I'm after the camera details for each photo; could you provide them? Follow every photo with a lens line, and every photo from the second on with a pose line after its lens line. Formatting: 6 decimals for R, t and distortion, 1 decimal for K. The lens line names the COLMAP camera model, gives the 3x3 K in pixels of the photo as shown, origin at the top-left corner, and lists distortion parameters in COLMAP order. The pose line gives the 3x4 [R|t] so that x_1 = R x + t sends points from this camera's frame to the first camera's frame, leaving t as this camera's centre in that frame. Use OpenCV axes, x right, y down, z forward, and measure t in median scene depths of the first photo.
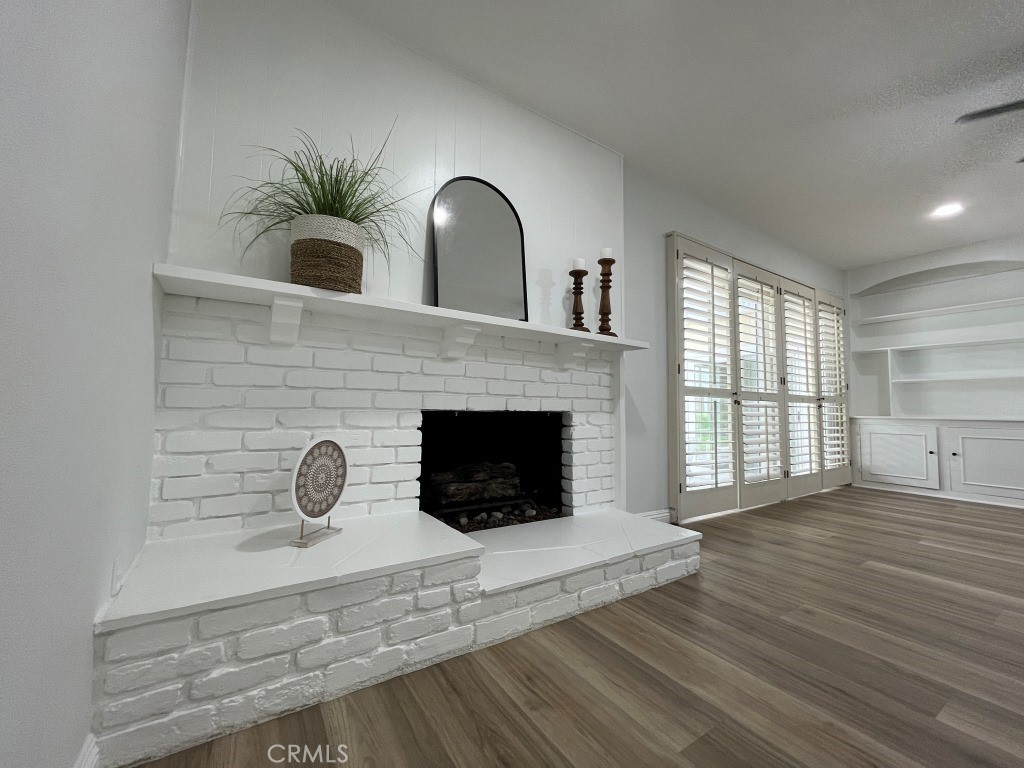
lens RADIAL K [[413.3, 0, 506.9], [0, 413.3, 380.9], [0, 0, 1]] dist [-0.002284, -0.000210]
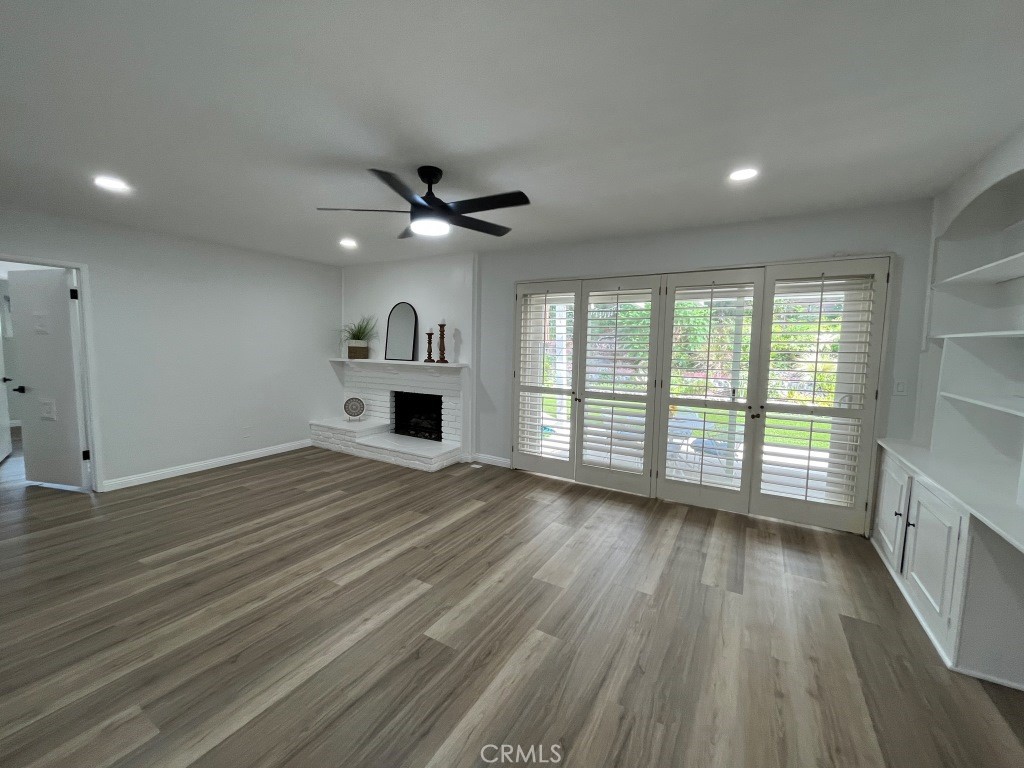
lens RADIAL K [[413.3, 0, 506.9], [0, 413.3, 380.9], [0, 0, 1]] dist [-0.002284, -0.000210]
pose [[0.437351, 0.068200, -0.896701, 1.793176], [0.053412, 0.993390, 0.101604, -0.163791], [0.897703, -0.092331, 0.430818, 0.301945]]
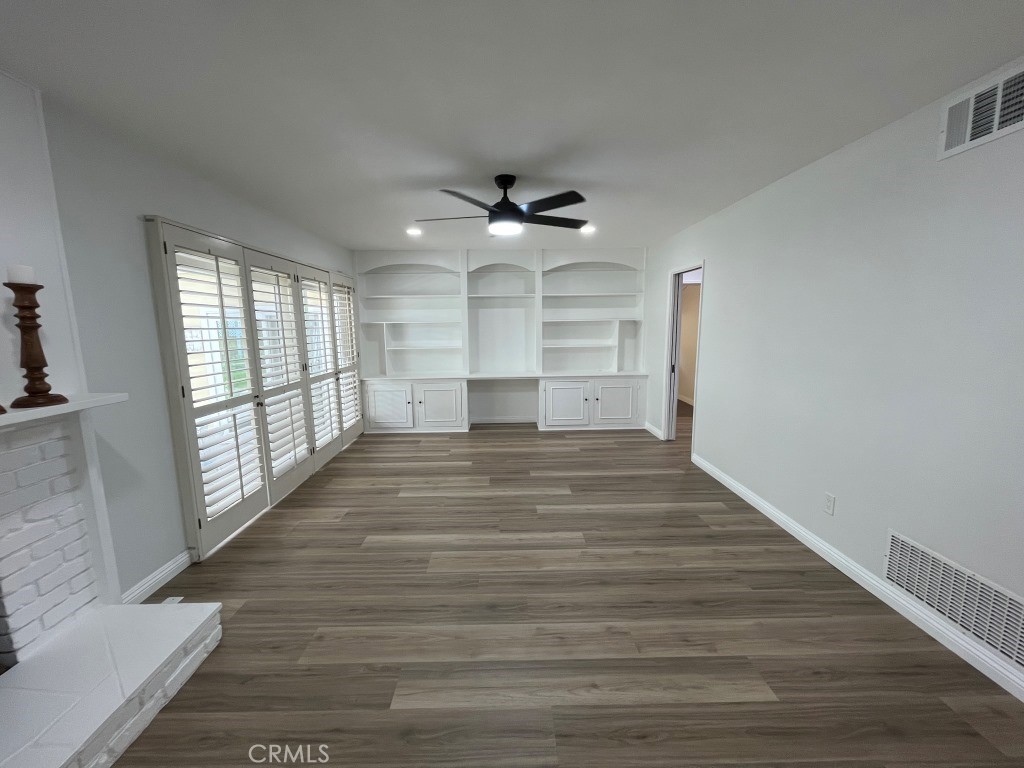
lens RADIAL K [[413.9, 0, 507.7], [0, 413.9, 380.0], [0, 0, 1]] dist [-0.001884, 0.000400]
pose [[0.531024, -0.140701, 0.835594, 0.066503], [-0.032477, 0.982014, 0.185995, -0.232206], [-0.846734, -0.125905, 0.516903, 0.004908]]
